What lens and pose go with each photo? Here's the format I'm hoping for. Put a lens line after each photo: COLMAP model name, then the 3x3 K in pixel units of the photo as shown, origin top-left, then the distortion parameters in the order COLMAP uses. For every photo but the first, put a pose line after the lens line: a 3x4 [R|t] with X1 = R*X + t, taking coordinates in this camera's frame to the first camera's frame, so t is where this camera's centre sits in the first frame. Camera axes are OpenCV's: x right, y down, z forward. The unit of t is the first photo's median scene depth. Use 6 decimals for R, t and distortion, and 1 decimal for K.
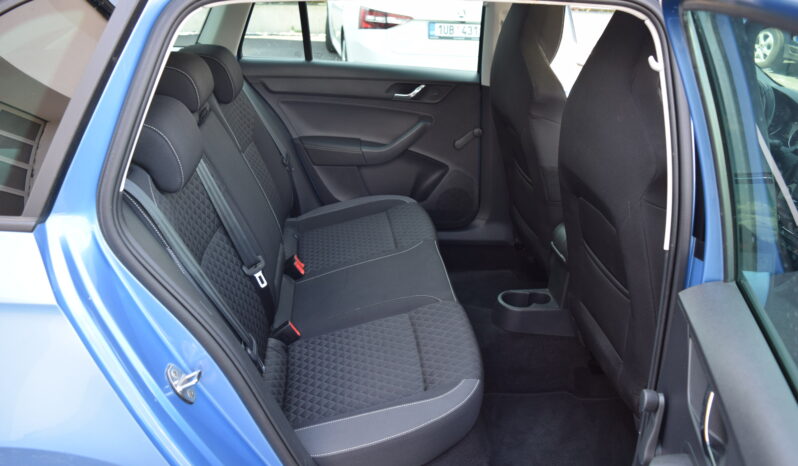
lens RADIAL K [[633.6, 0, 399.0], [0, 633.6, 233.0], [0, 0, 1]] dist [-0.109876, 0.000196]
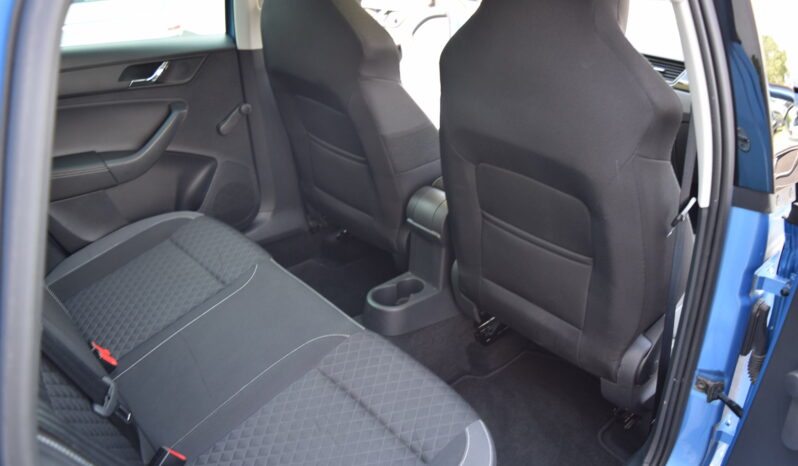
lens RADIAL K [[633.6, 0, 399.0], [0, 633.6, 233.0], [0, 0, 1]] dist [-0.109876, 0.000196]
pose [[0.809050, -0.287513, 0.512616, -0.175087], [0.246955, 0.957749, 0.147412, -0.080372], [-0.533340, 0.007330, 0.845869, 0.229154]]
